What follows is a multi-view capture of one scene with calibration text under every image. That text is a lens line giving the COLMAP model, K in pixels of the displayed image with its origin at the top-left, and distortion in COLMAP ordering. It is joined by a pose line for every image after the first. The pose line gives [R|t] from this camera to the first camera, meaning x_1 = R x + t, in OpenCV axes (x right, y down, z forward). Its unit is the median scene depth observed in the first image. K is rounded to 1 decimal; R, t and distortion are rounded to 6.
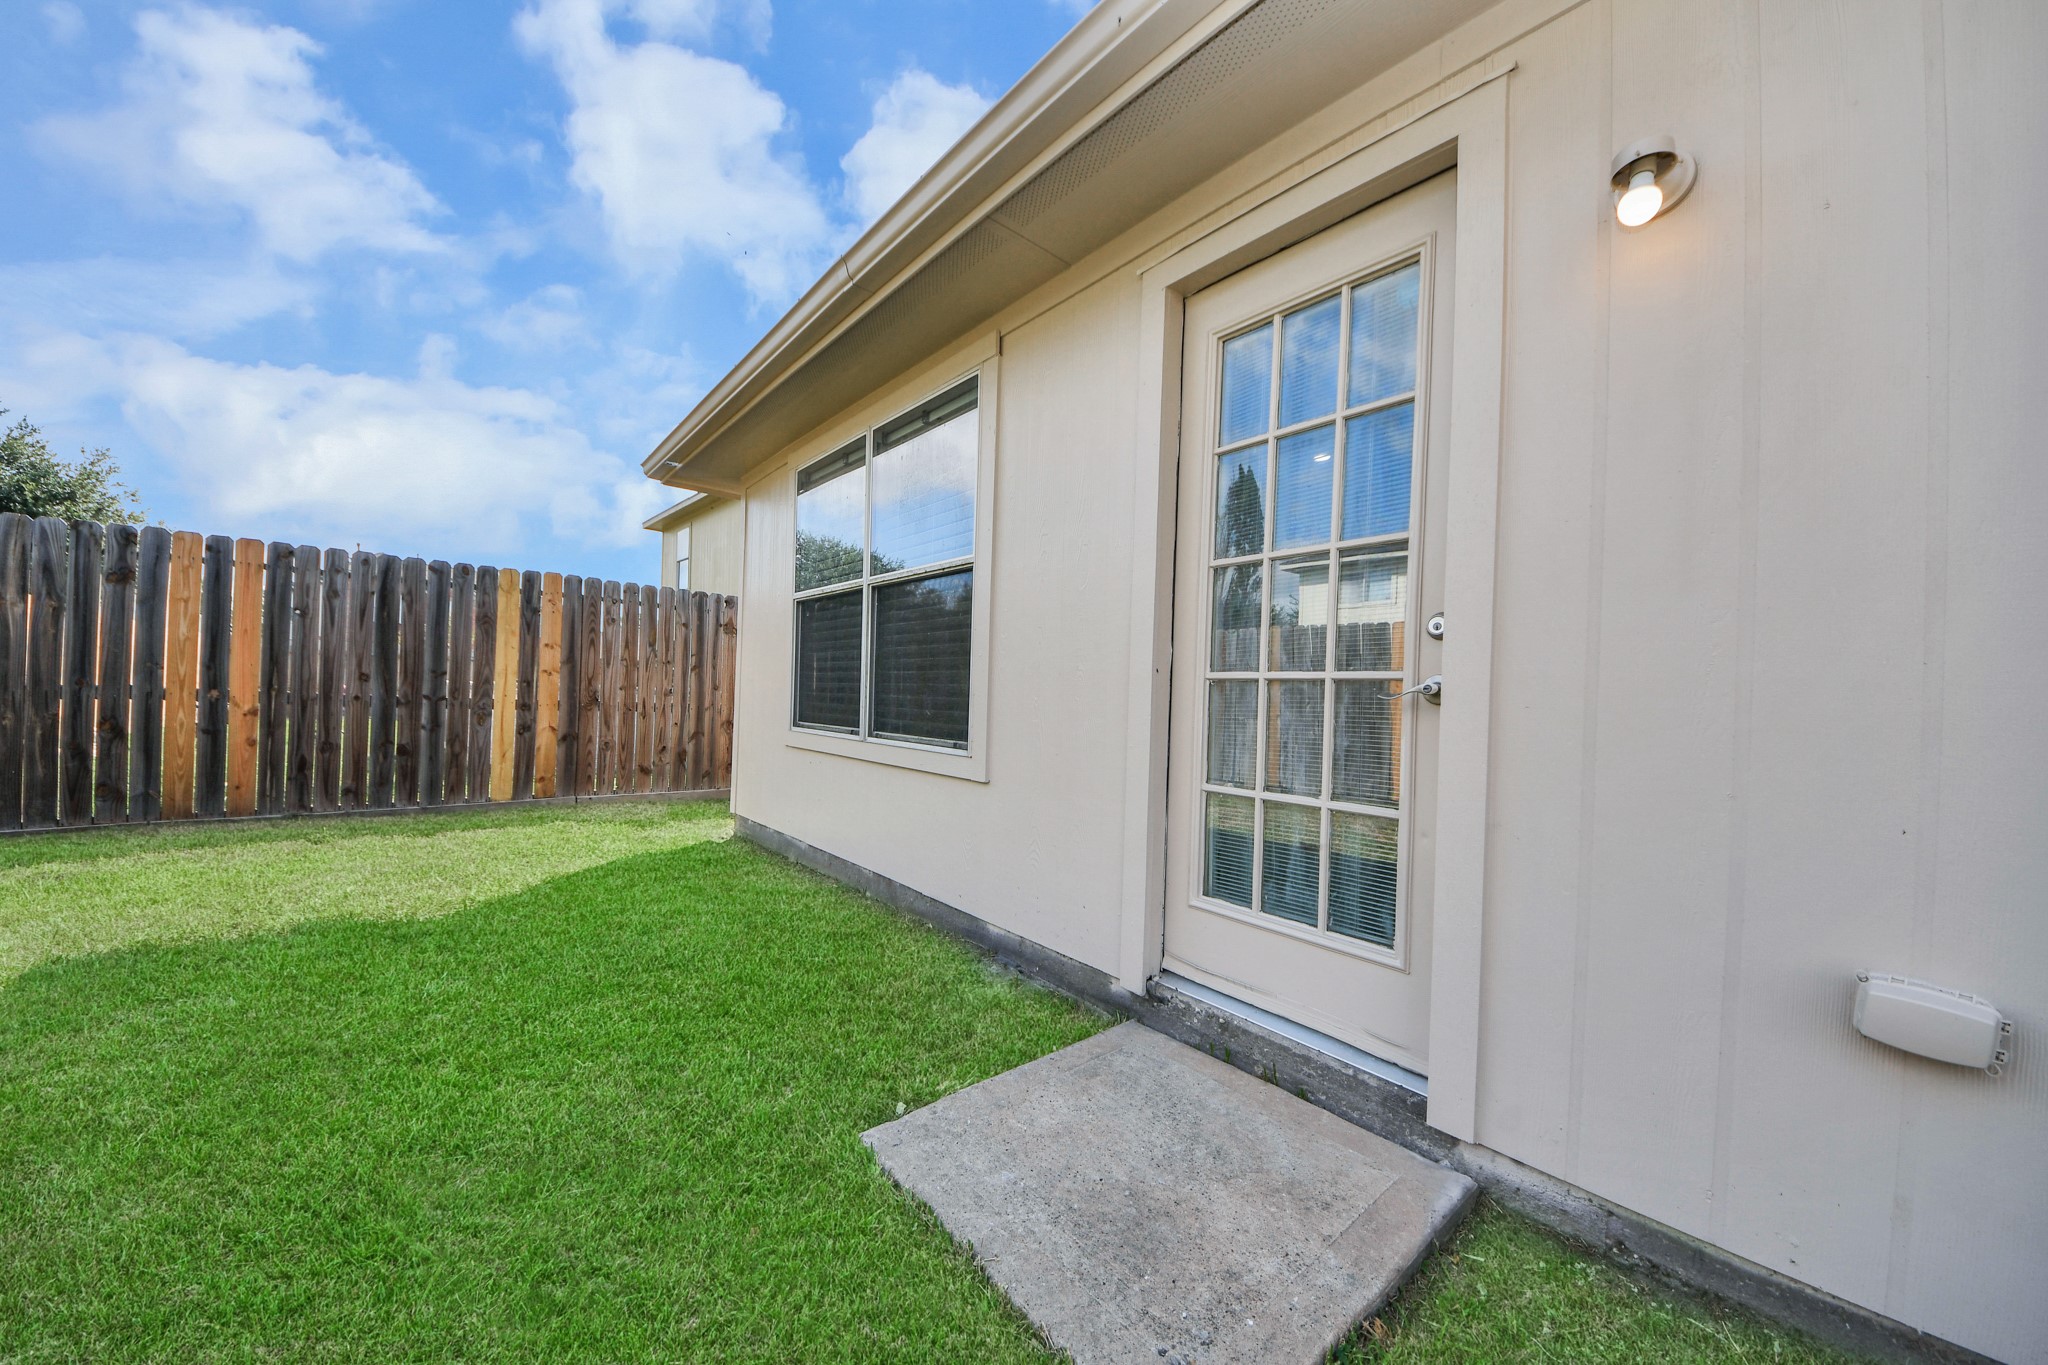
lens RADIAL K [[716.4, 0, 1034.1], [0, 716.4, 694.0], [0, 0, 1]] dist [0.012473, -0.009287]
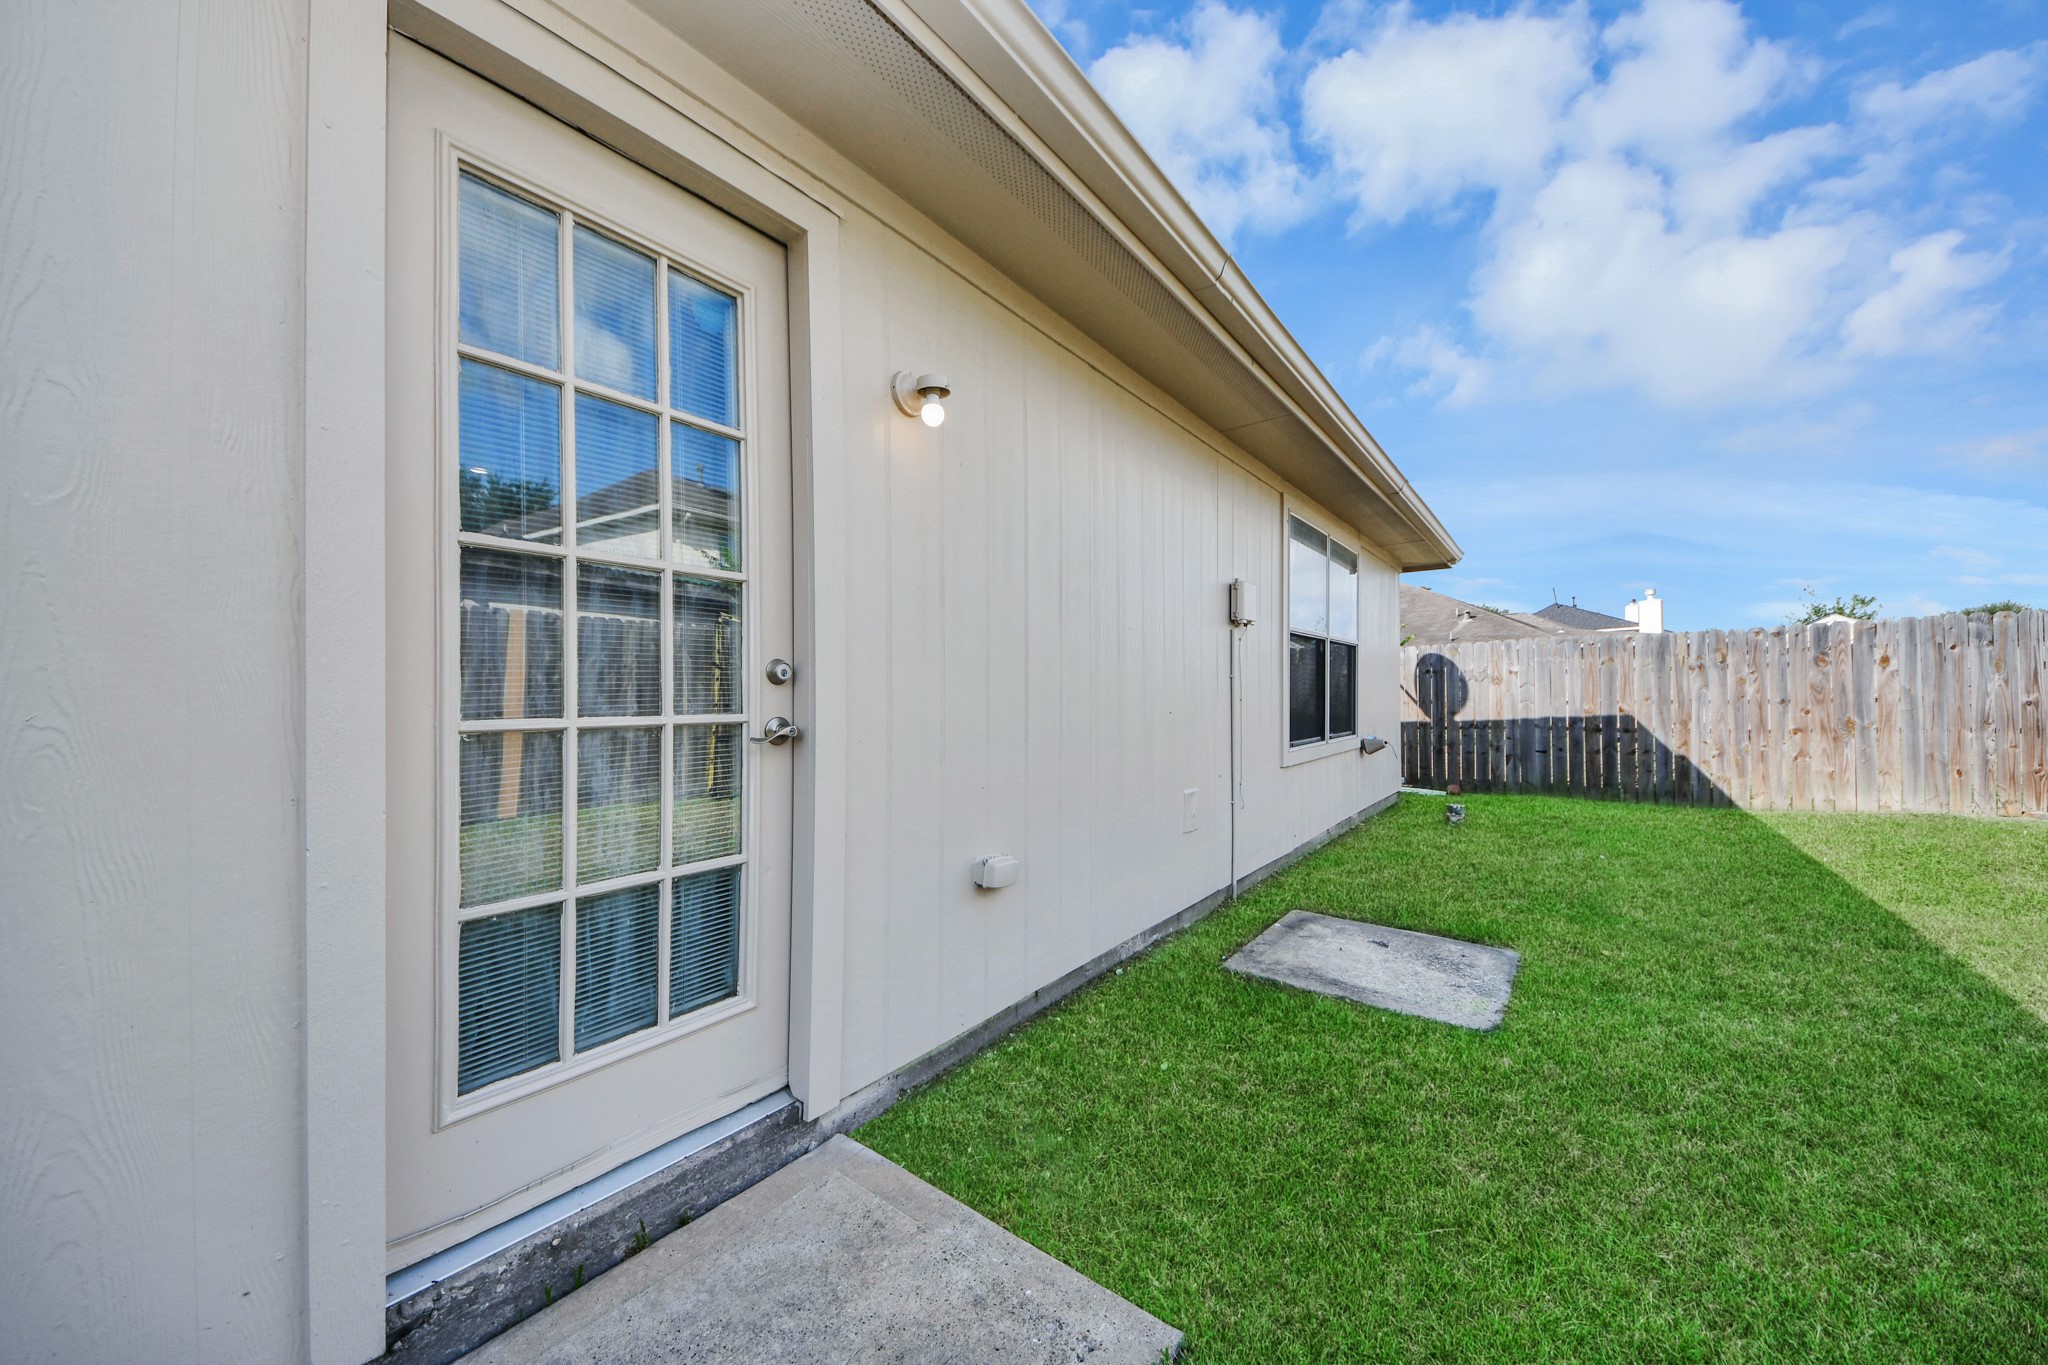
lens RADIAL K [[716.4, 0, 1034.1], [0, 716.4, 694.0], [0, 0, 1]] dist [0.012473, -0.009287]
pose [[-0.202123, -0.034803, 0.978742, -0.495578], [-0.010261, 0.999389, 0.033418, -0.088949], [-0.979306, -0.003288, -0.202356, 0.740939]]
